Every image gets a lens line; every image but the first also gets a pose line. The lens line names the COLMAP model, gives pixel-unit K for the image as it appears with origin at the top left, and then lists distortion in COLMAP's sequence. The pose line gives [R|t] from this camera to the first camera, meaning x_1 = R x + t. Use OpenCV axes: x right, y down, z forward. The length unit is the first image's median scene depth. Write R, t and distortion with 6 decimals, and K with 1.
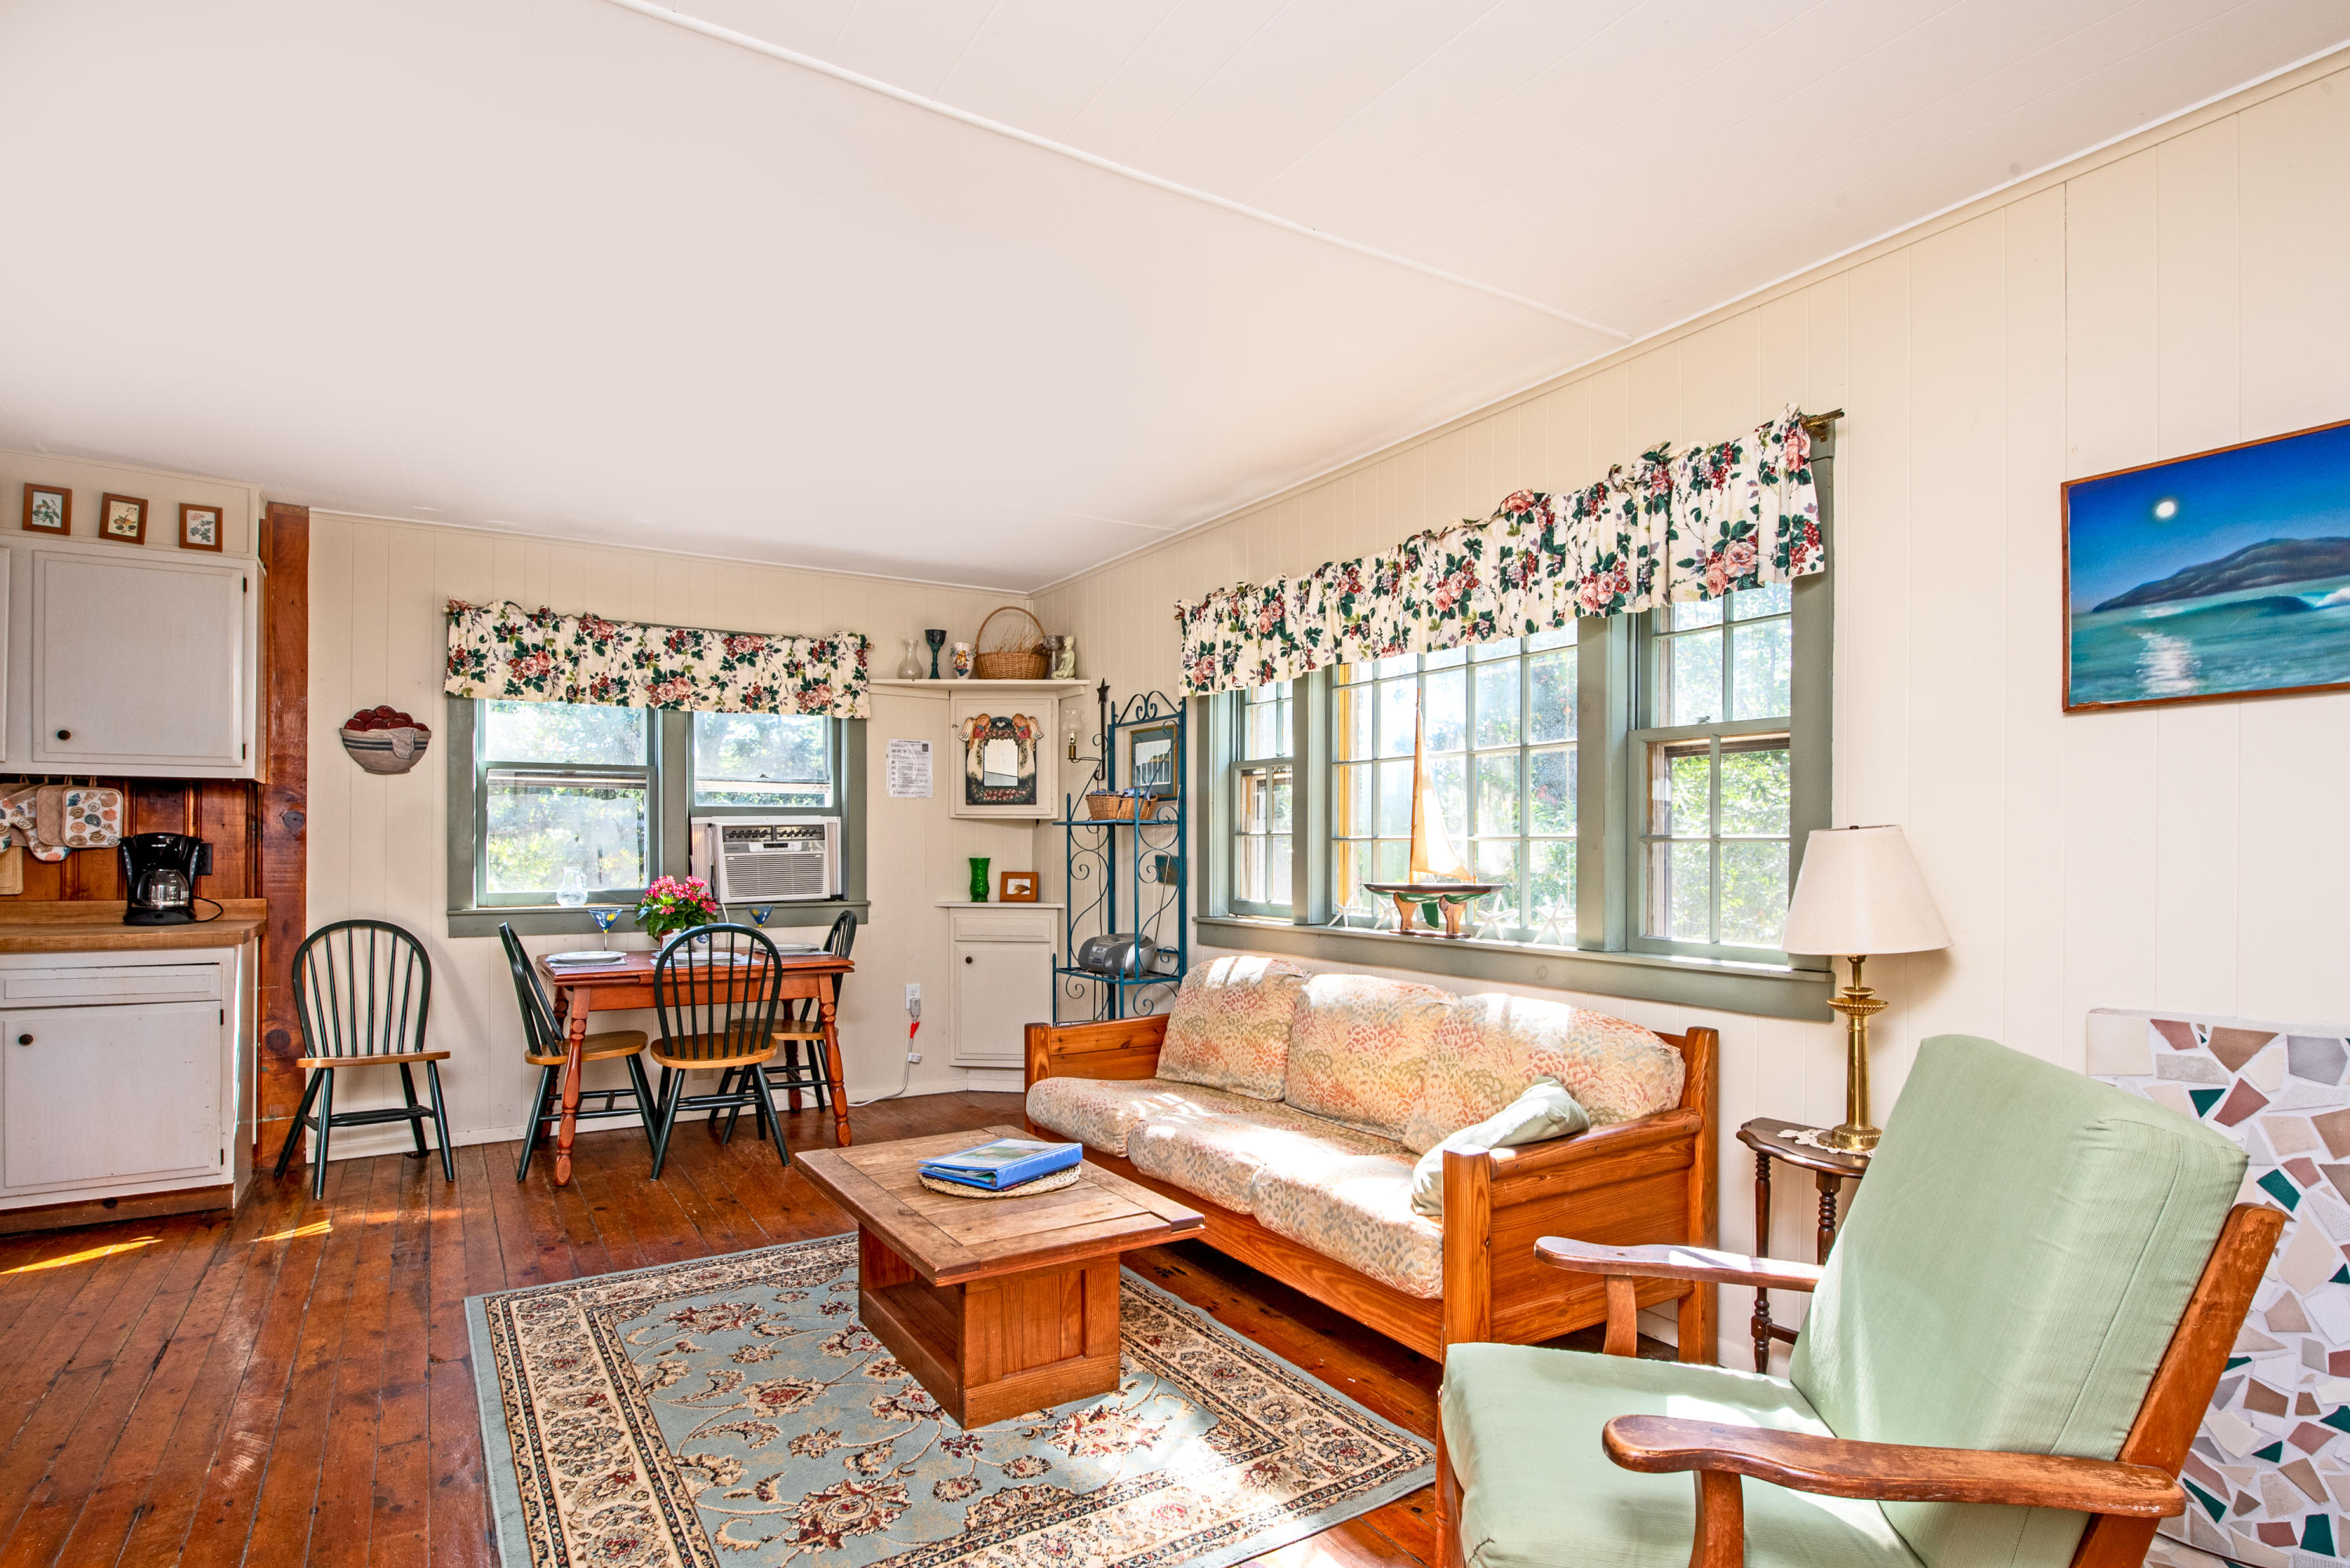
lens RADIAL K [[1201.0, 0, 1174.3], [0, 1201.0, 845.0], [0, 0, 1]] dist [-0.002523, -0.001666]
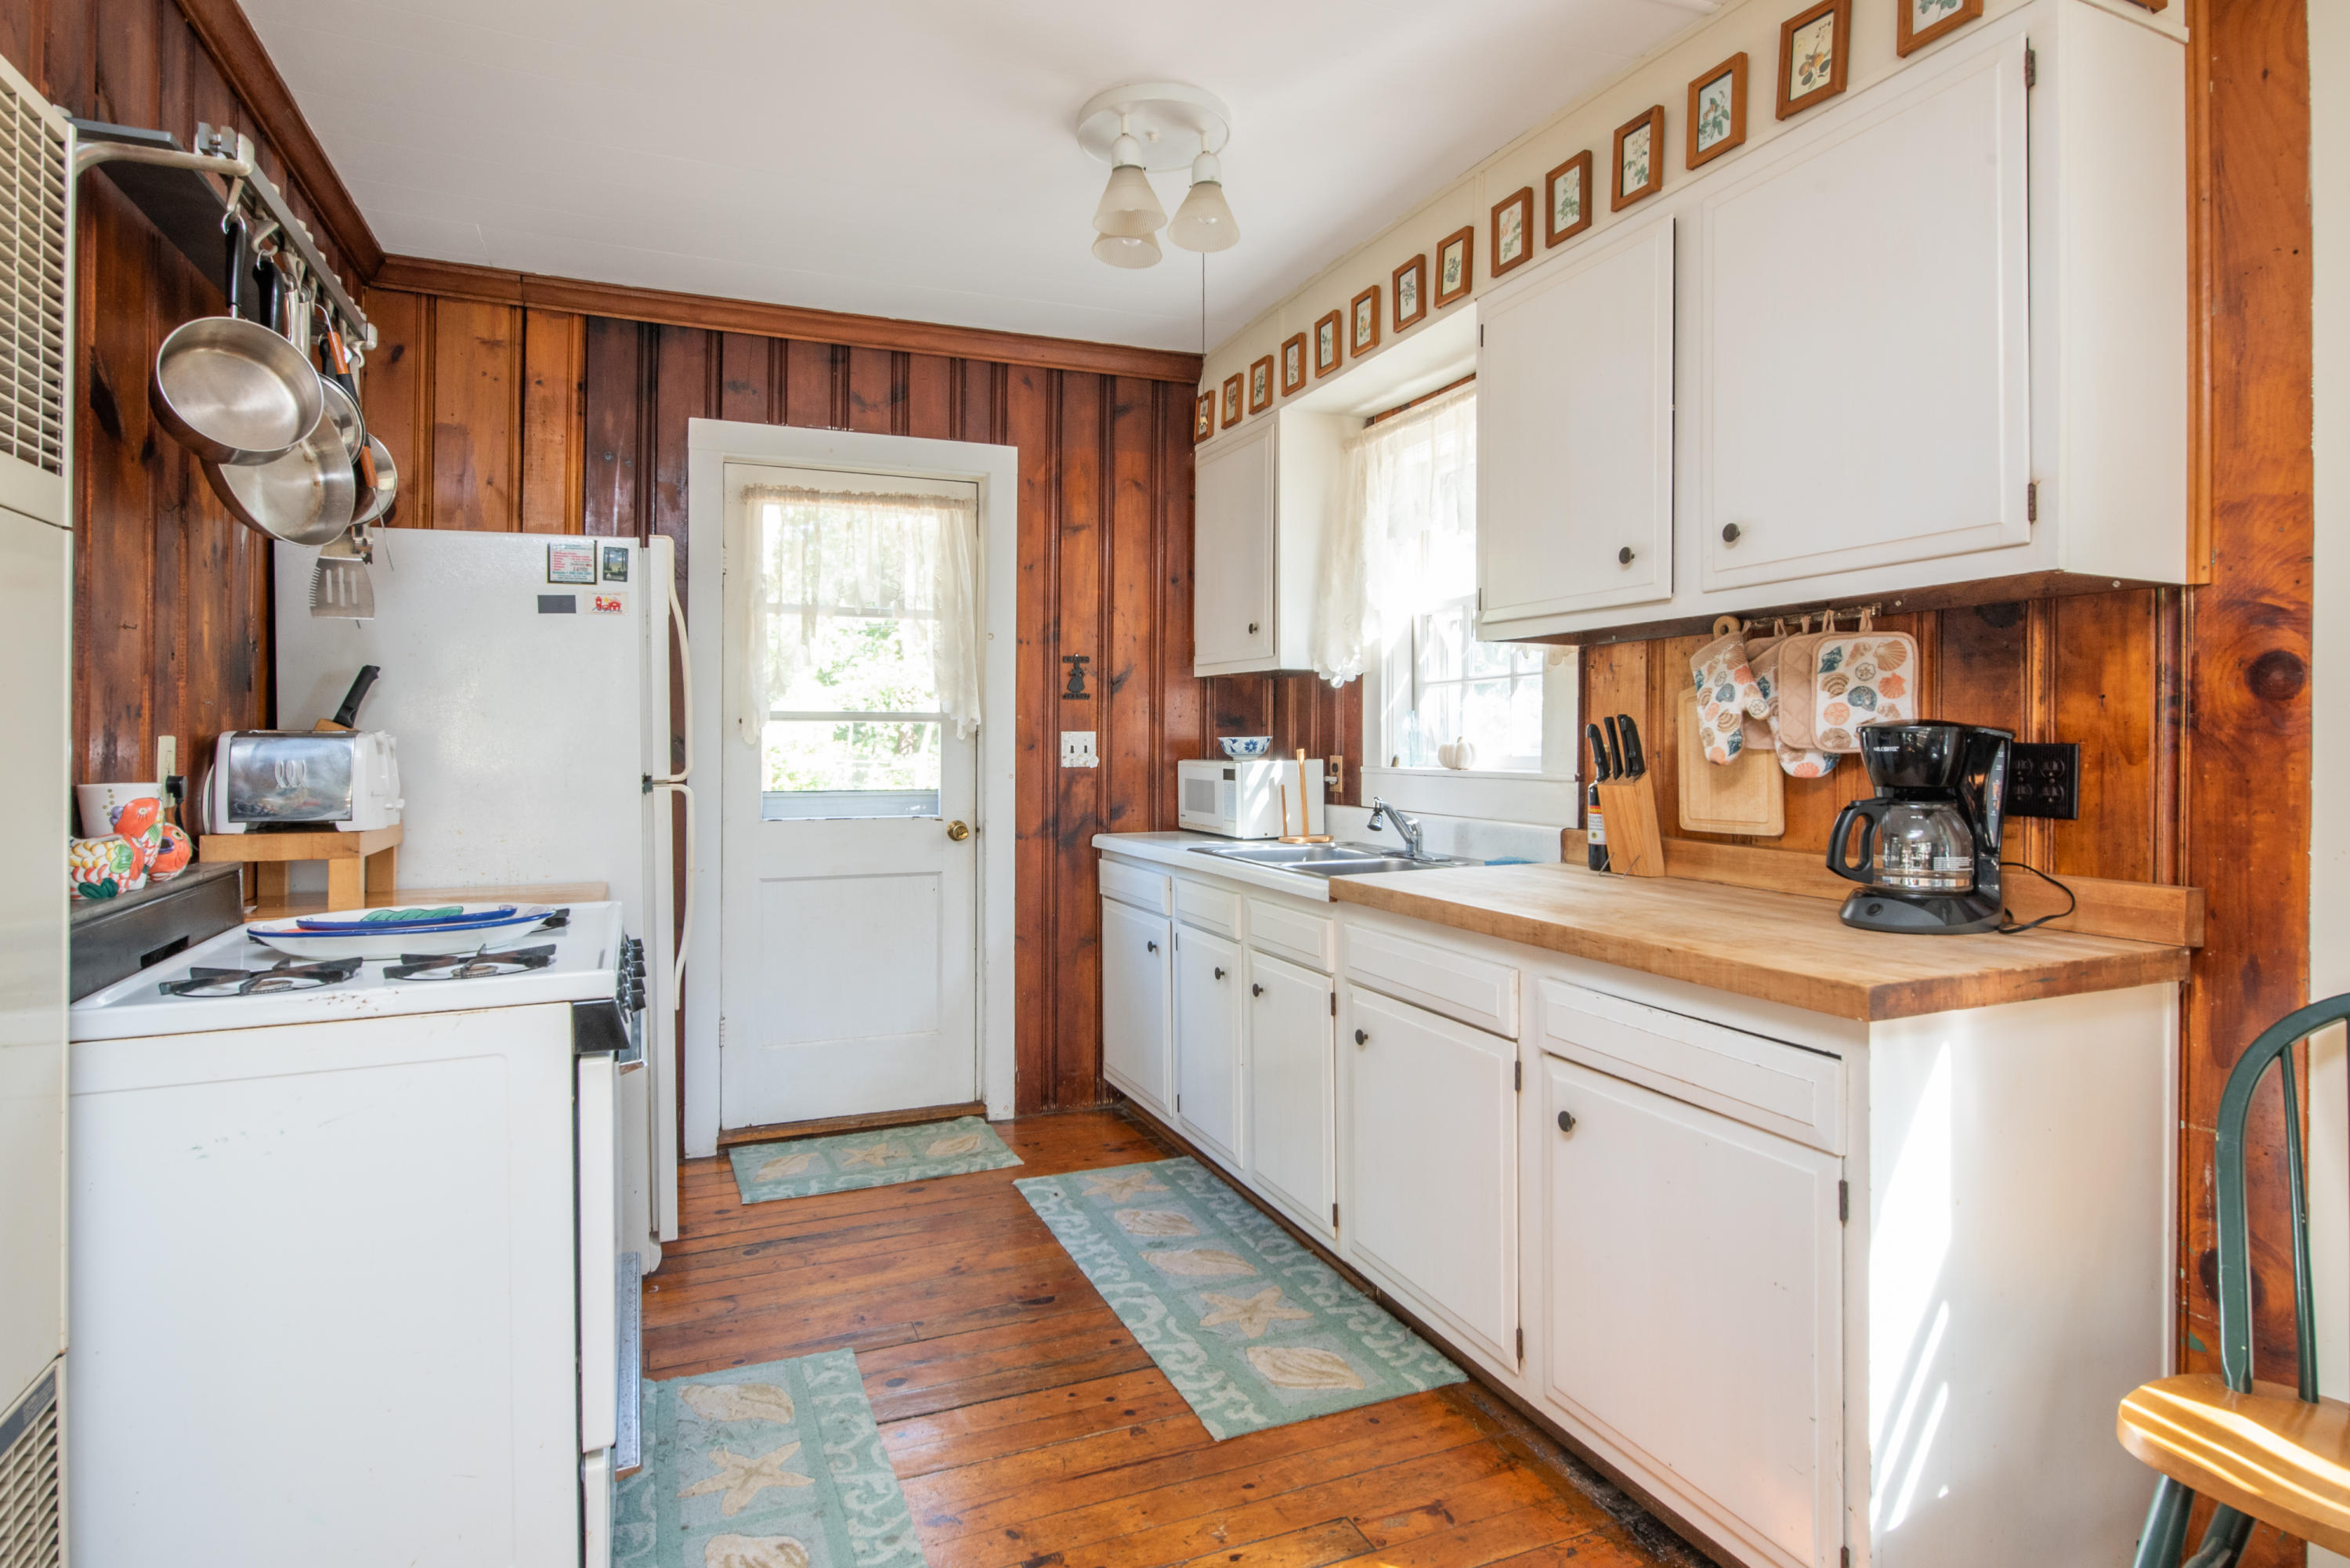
lens RADIAL K [[1238.1, 0, 1174.5], [0, 1238.1, 731.4], [0, 0, 1]] dist [-0.002162, -0.000692]
pose [[-0.164836, -0.010496, -0.986265, -0.323618], [0.007793, 0.999898, -0.011944, -0.002489], [0.986290, -0.009654, -0.164738, 0.749268]]
